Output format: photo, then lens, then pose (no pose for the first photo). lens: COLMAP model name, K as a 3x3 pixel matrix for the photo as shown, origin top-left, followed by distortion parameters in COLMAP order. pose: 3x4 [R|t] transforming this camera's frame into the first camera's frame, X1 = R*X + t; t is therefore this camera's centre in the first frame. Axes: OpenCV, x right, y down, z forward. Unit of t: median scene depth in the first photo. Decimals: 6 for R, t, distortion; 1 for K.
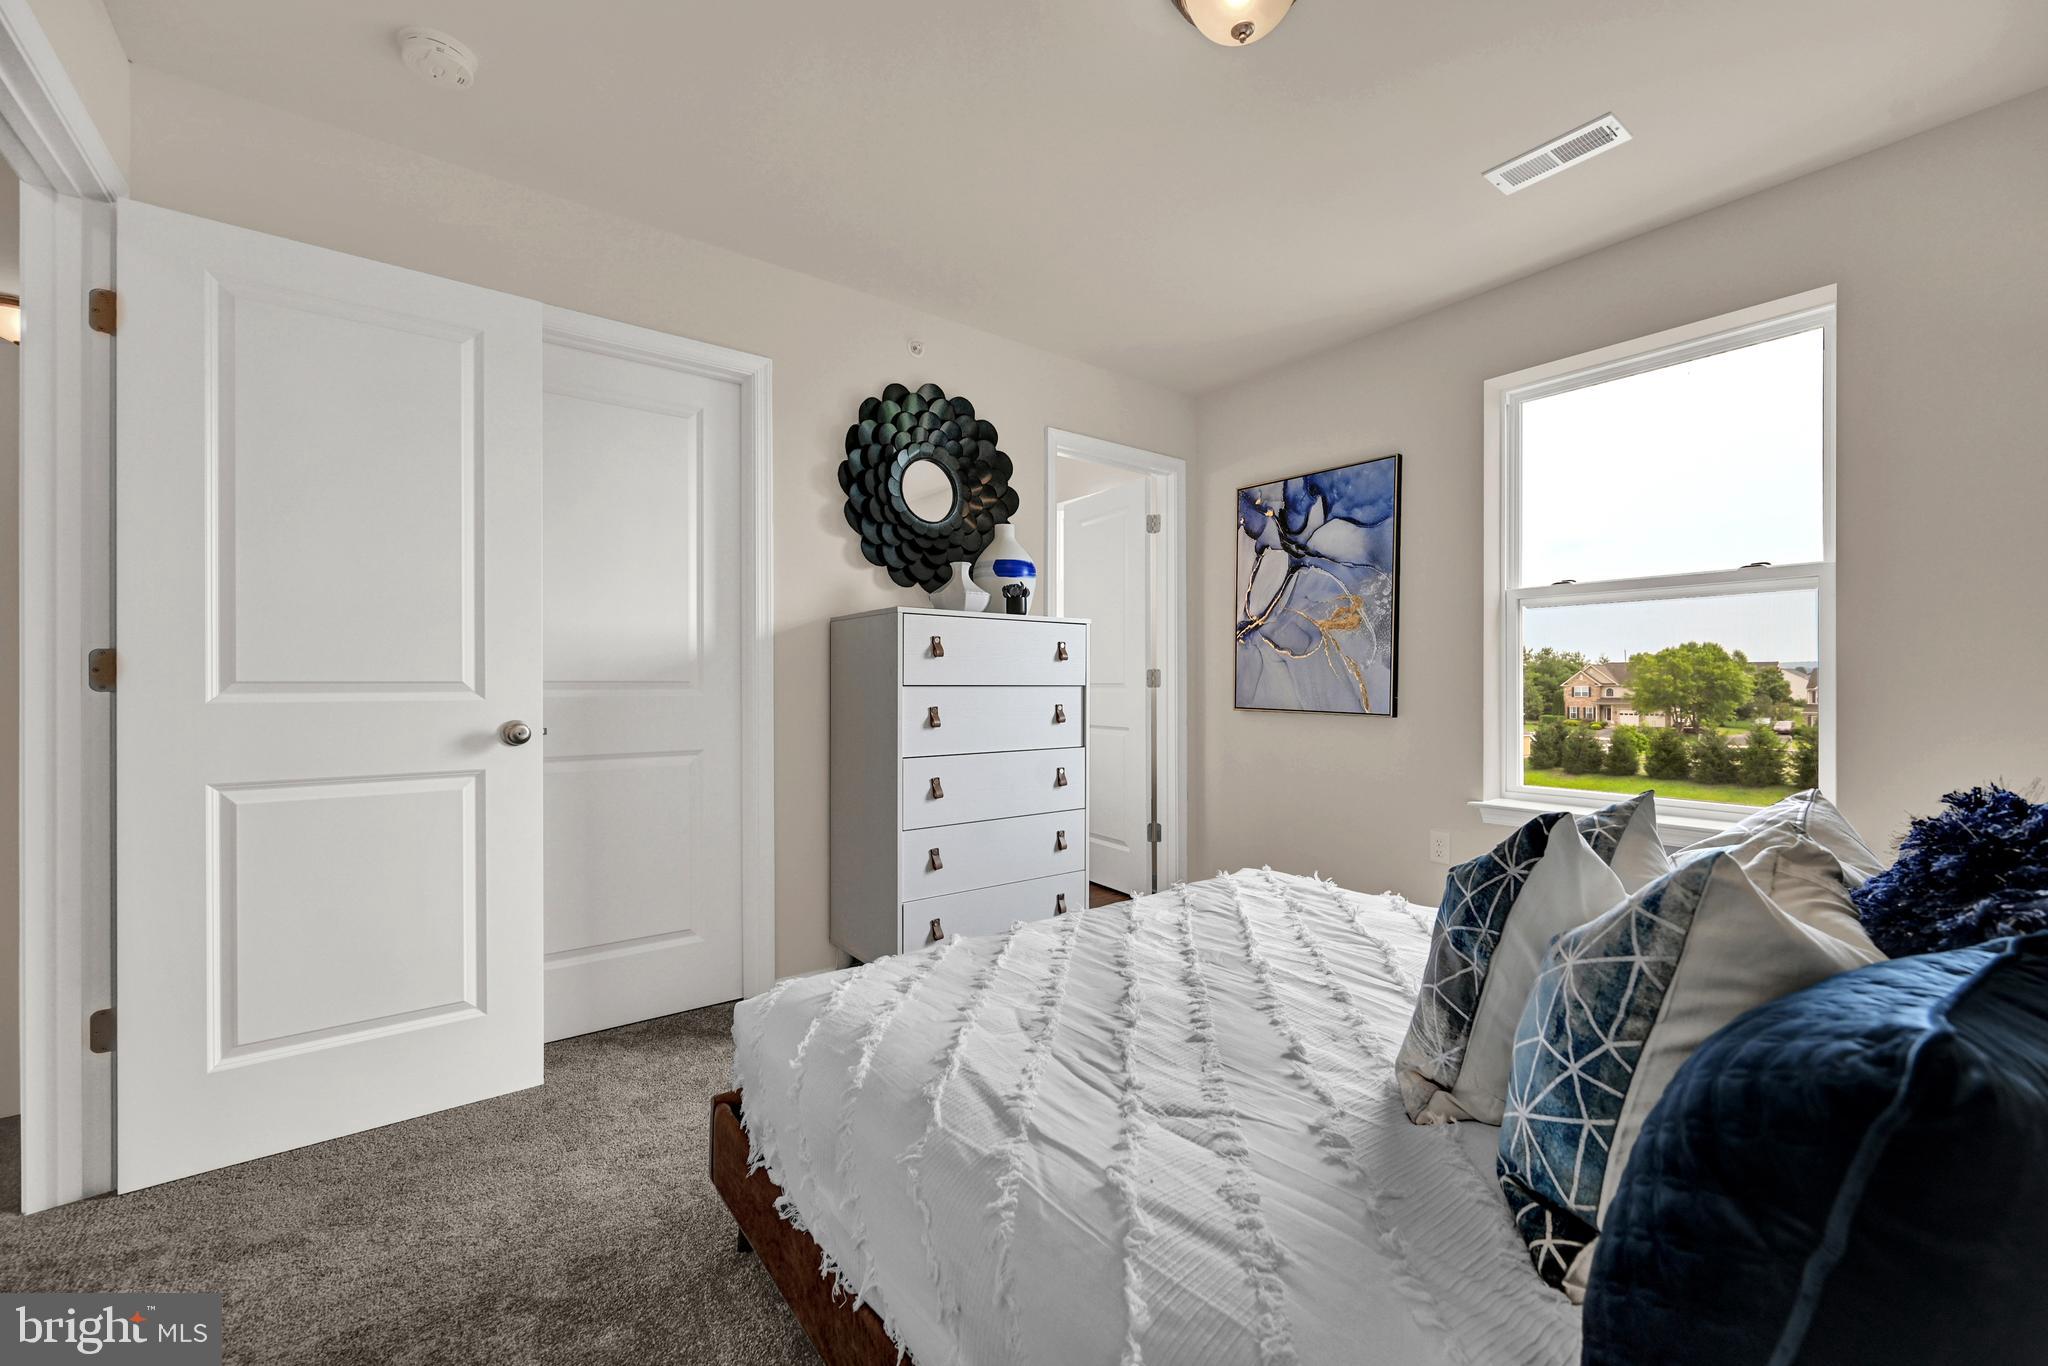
lens RADIAL K [[827.9, 0, 1027.9], [0, 827.9, 682.2], [0, 0, 1]] dist [-0.004726, -0.000510]
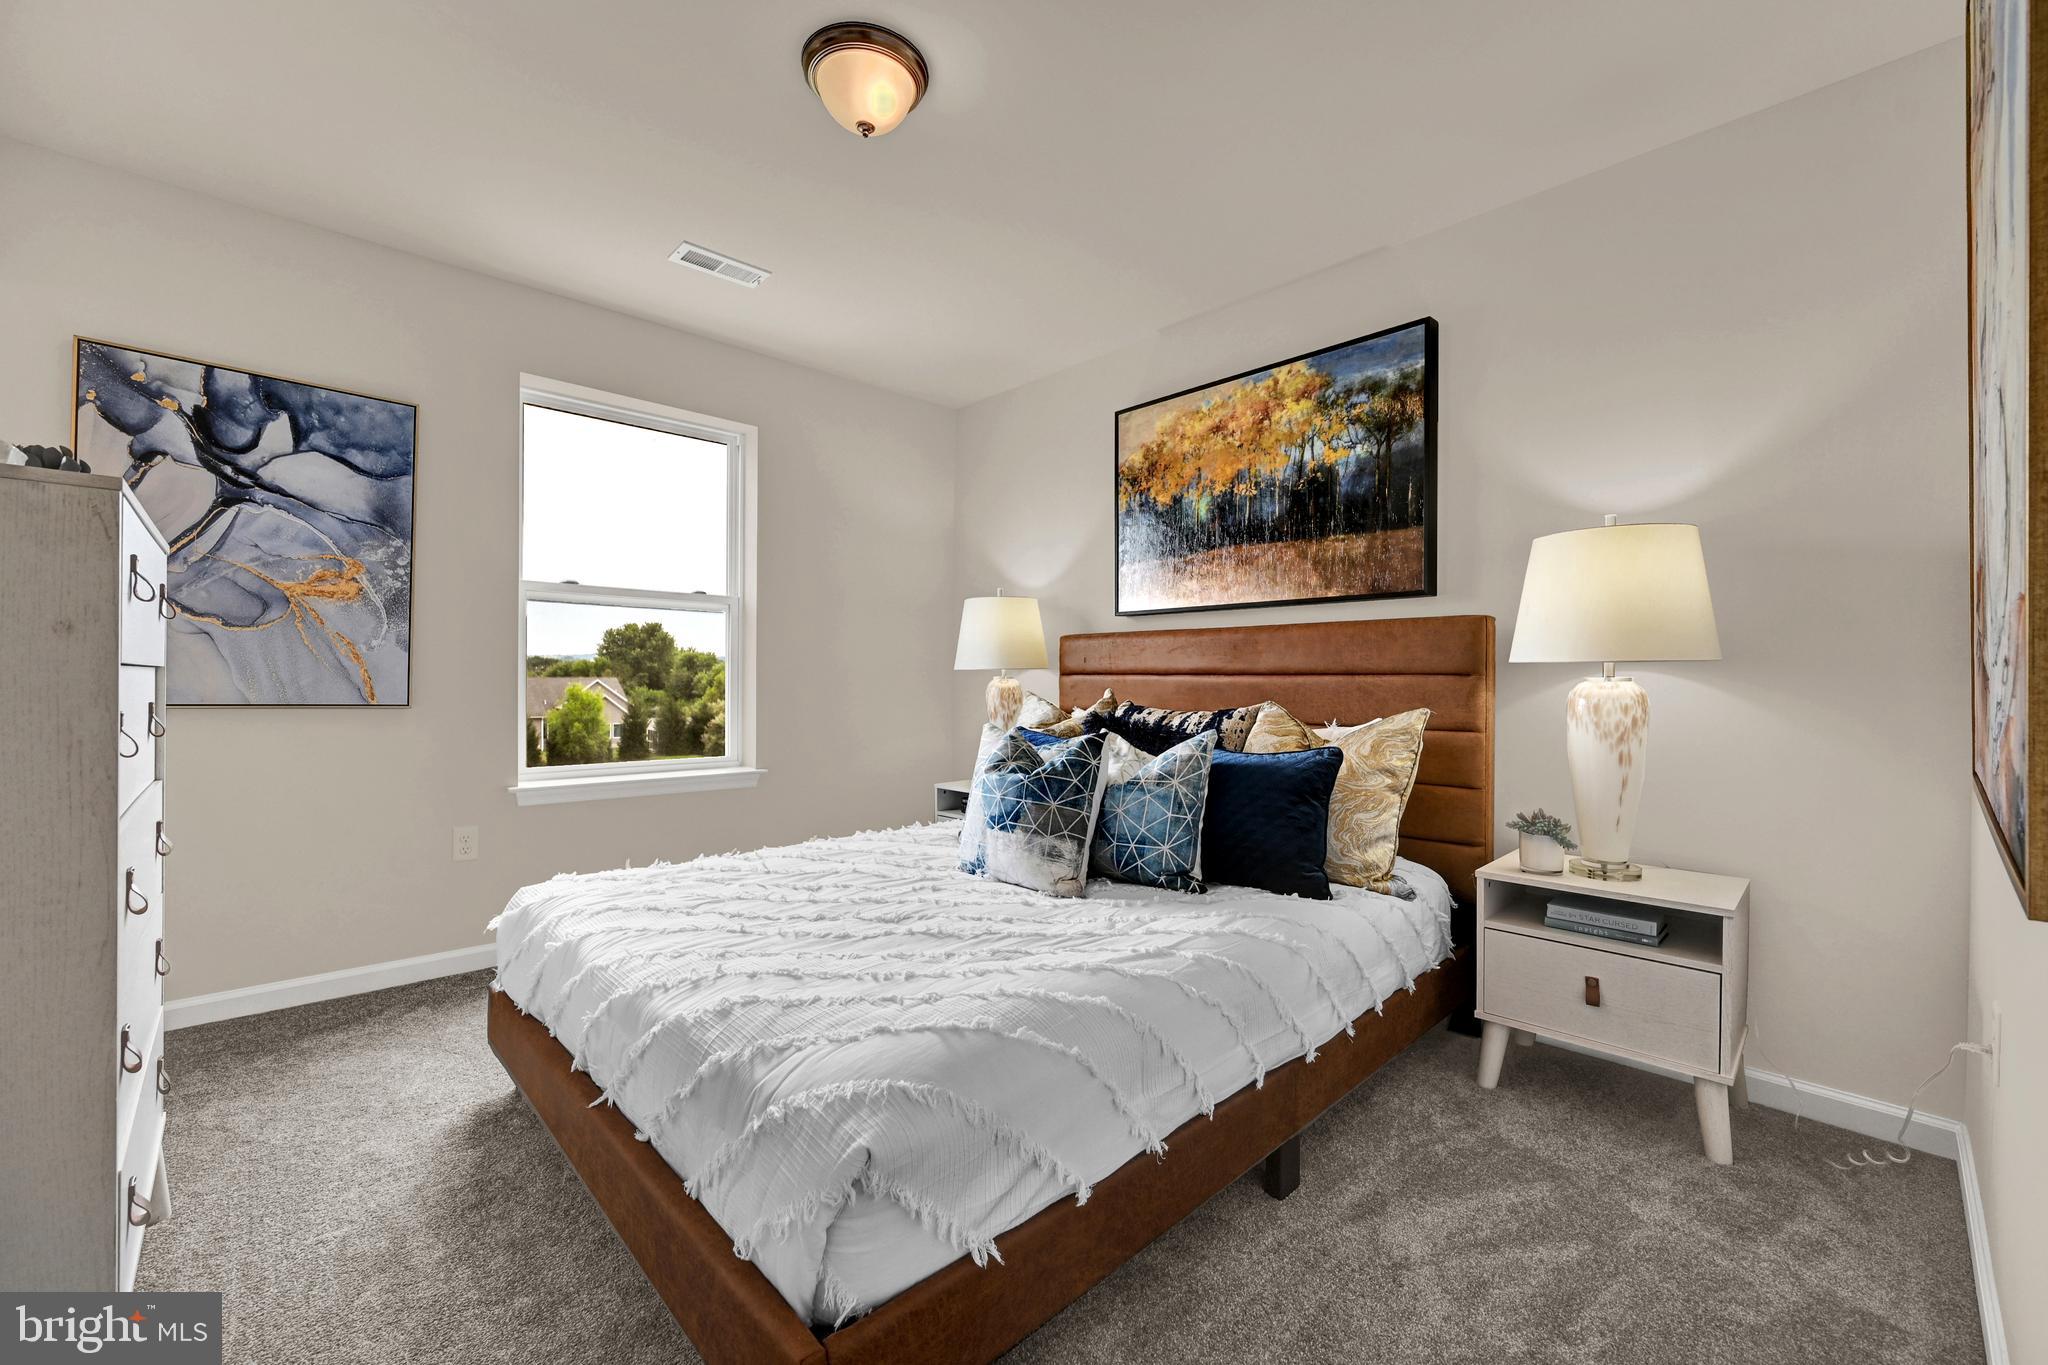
lens RADIAL K [[827.9, 0, 1029.7], [0, 827.9, 685.1], [0, 0, 1]] dist [-0.004726, -0.000510]
pose [[-0.115070, -0.007028, 0.993332, -0.469409], [-0.012192, 0.999910, 0.005662, 0.005575], [-0.993283, -0.011459, -0.115146, 0.435817]]
